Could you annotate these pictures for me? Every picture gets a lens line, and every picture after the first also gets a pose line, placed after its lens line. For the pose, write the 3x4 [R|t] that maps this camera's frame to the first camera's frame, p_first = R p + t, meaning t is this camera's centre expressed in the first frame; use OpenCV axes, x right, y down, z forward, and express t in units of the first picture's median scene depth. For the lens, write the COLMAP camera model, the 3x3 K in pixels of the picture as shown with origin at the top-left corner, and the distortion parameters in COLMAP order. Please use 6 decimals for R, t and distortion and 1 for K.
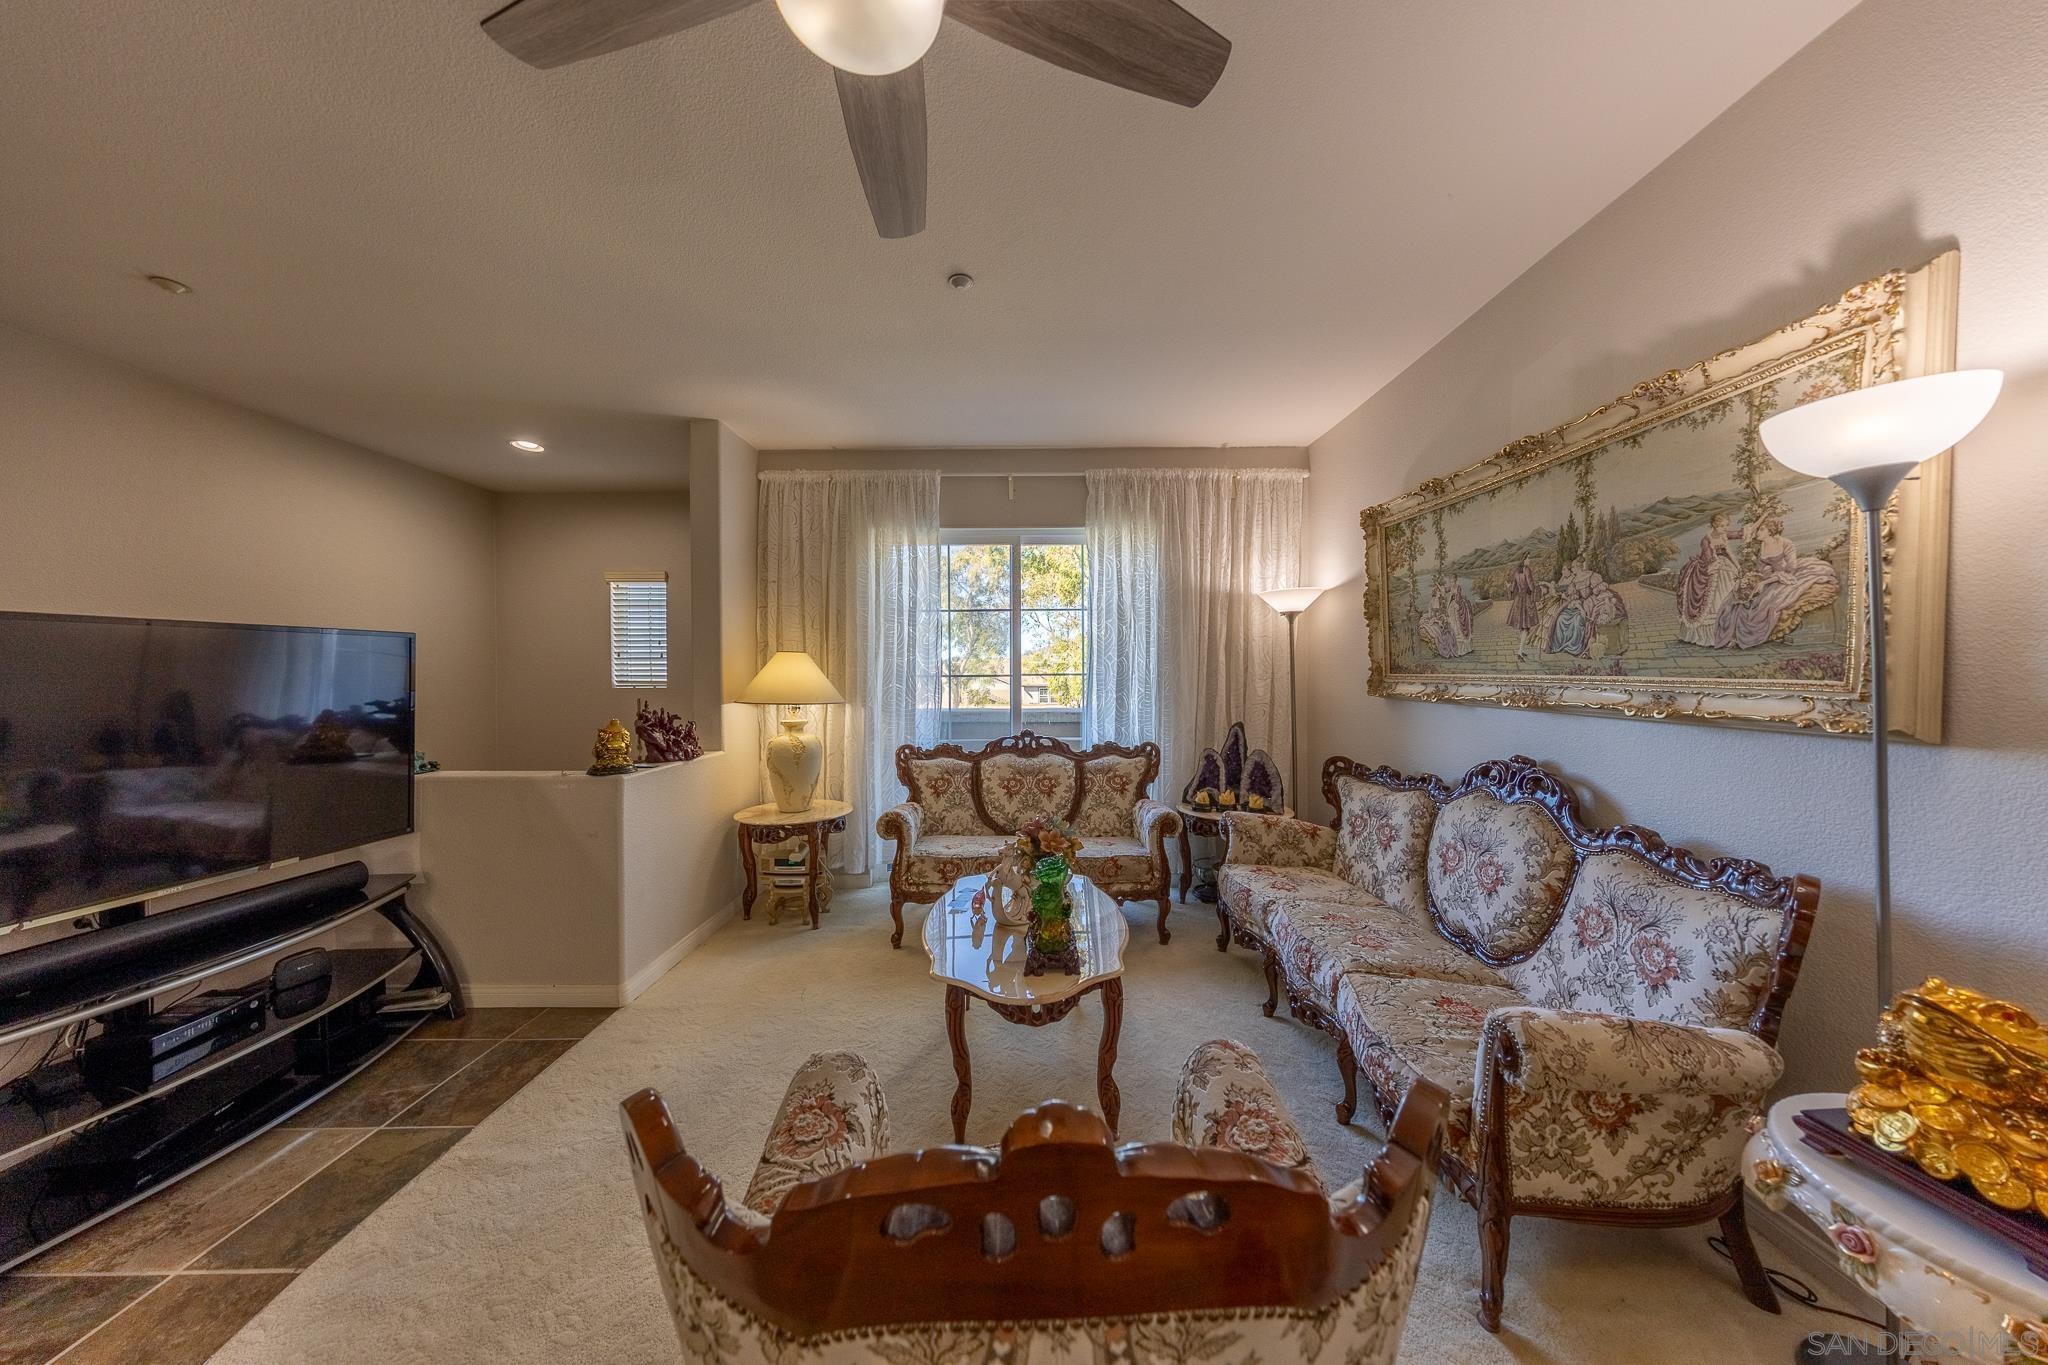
lens RADIAL K [[642.2, 0, 1023.7], [0, 642.2, 679.7], [0, 0, 1]] dist [0.009170, -0.001416]
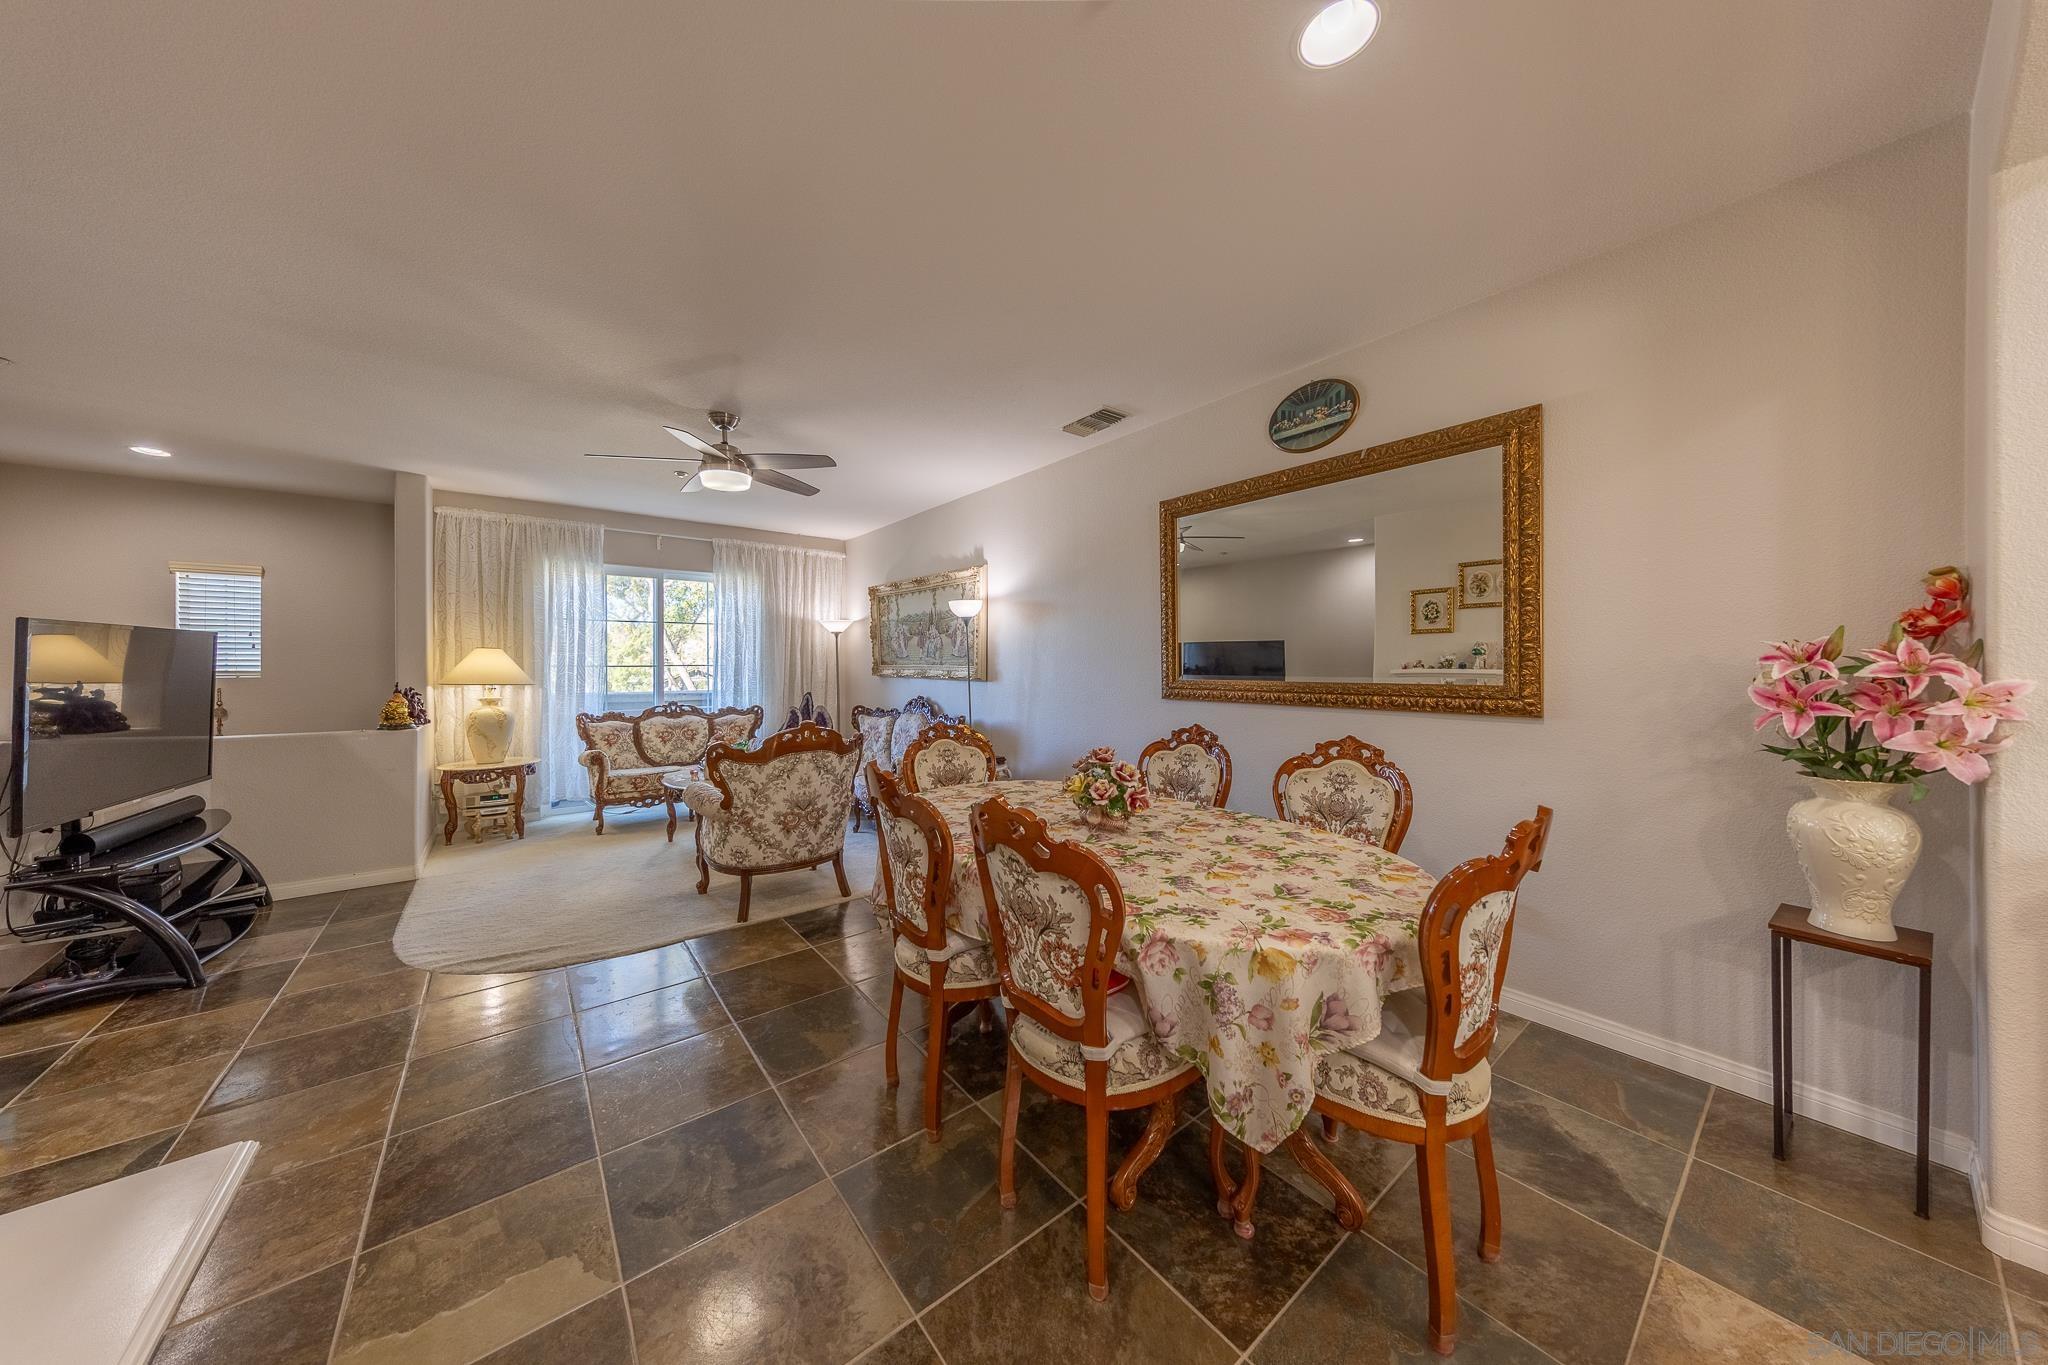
lens RADIAL K [[644.9, 0, 1023.0], [0, 644.9, 667.5], [0, 0, 1]] dist [0.011174, -0.002423]
pose [[0.779602, 0.001450, 0.626274, -0.401861], [0.005192, 0.999948, -0.008778, 0.019795], [-0.626254, 0.010095, 0.779554, -0.958233]]
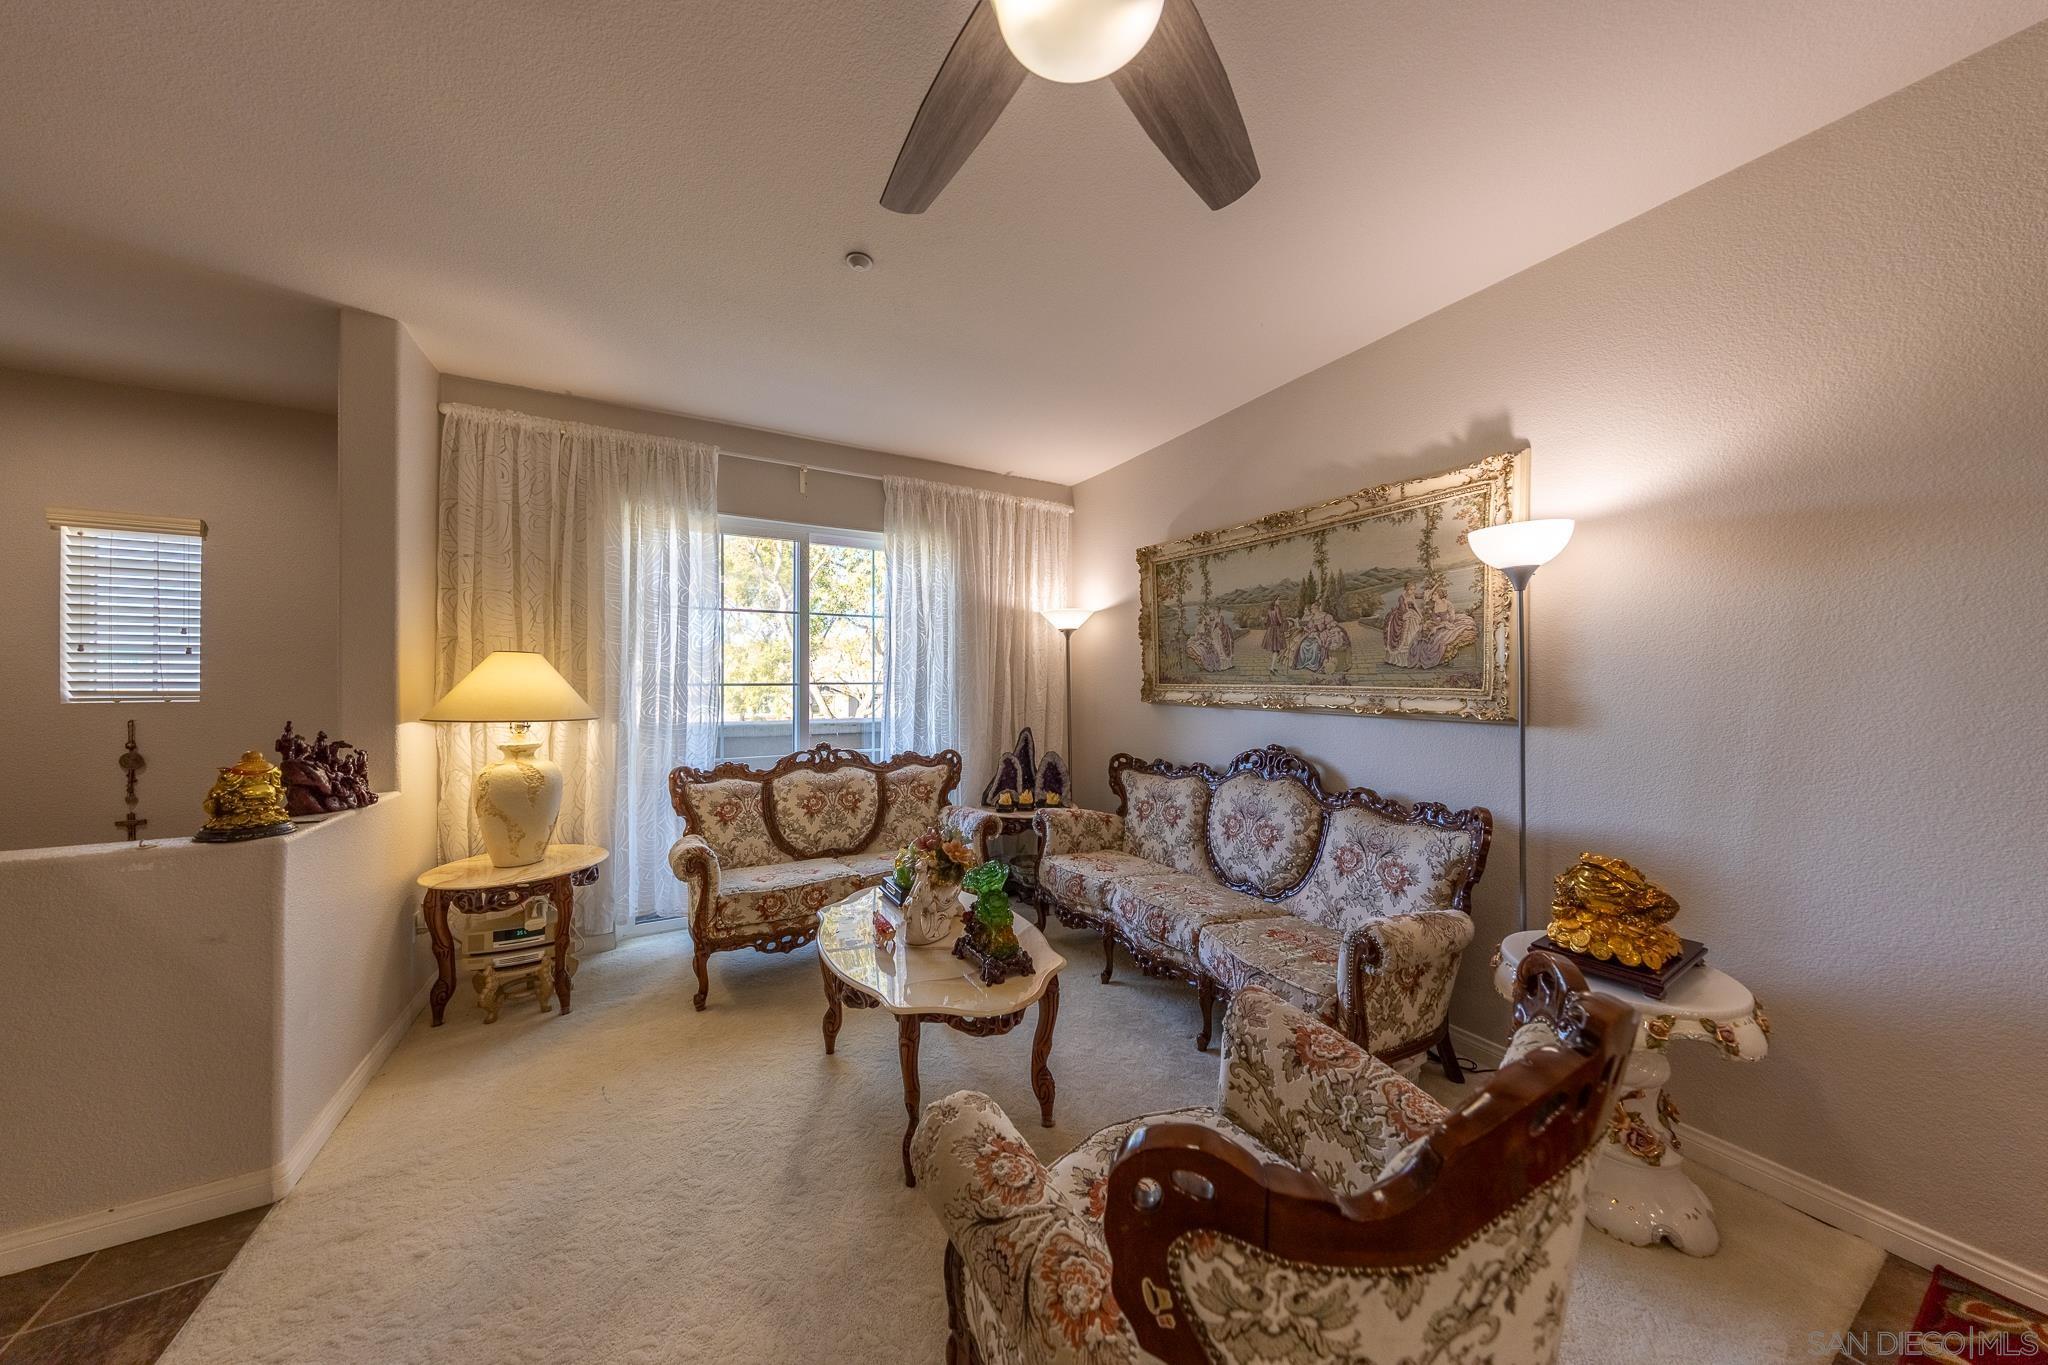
lens RADIAL K [[642.2, 0, 1023.7], [0, 642.2, 679.7], [0, 0, 1]] dist [0.009170, -0.001416]
pose [[0.870188, 0.006524, 0.492677, -0.257451], [0.000717, 0.999894, -0.014508, 0.000528], [-0.492720, 0.012978, 0.870091, 0.059573]]
